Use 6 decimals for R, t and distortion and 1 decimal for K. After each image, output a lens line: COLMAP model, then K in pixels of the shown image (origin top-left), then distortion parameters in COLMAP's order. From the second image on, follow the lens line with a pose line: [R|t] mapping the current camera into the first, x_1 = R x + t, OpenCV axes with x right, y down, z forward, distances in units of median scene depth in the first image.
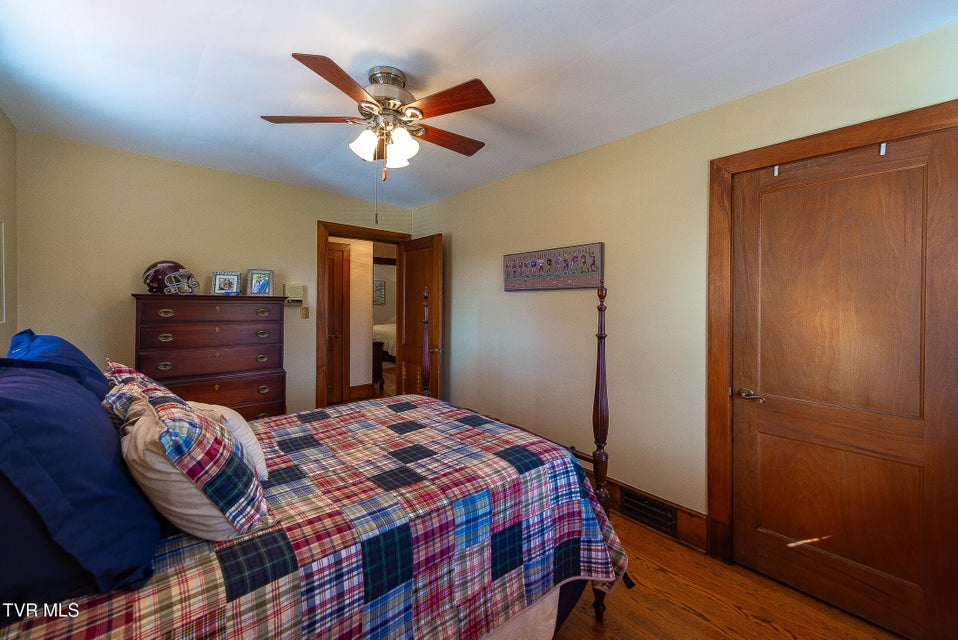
lens RADIAL K [[373.9, 0, 498.8], [0, 373.9, 309.0], [0, 0, 1]] dist [0.000829, -0.000232]
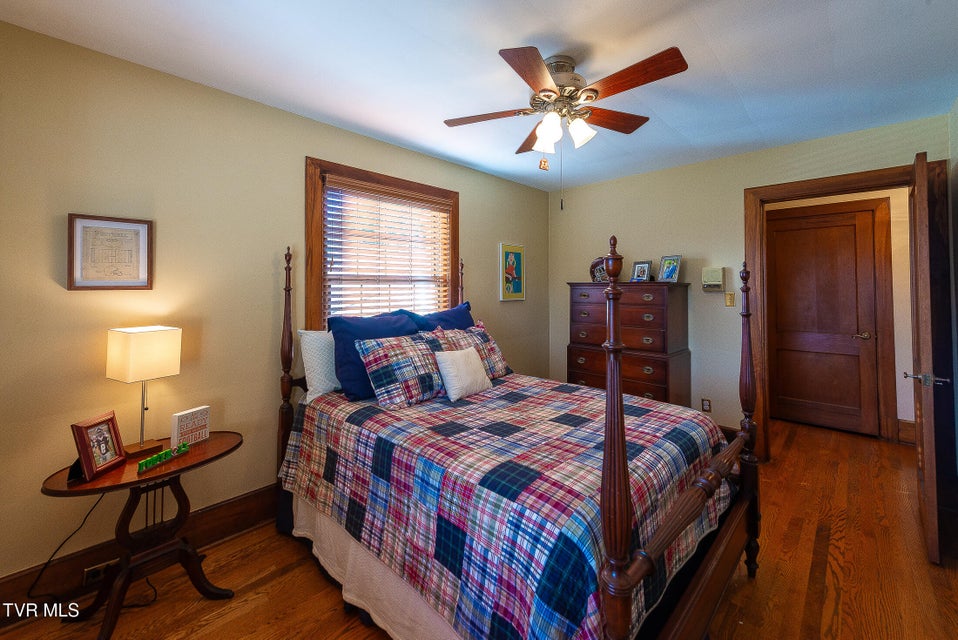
lens RADIAL K [[402.2, 0, 480.1], [0, 402.2, 276.2], [0, 0, 1]] dist [0.001521, -0.000050]
pose [[0.063804, -0.032093, -0.997446, 0.996415], [-0.015014, 0.999339, -0.033114, -0.010703], [0.997850, 0.017089, 0.063280, 0.925136]]
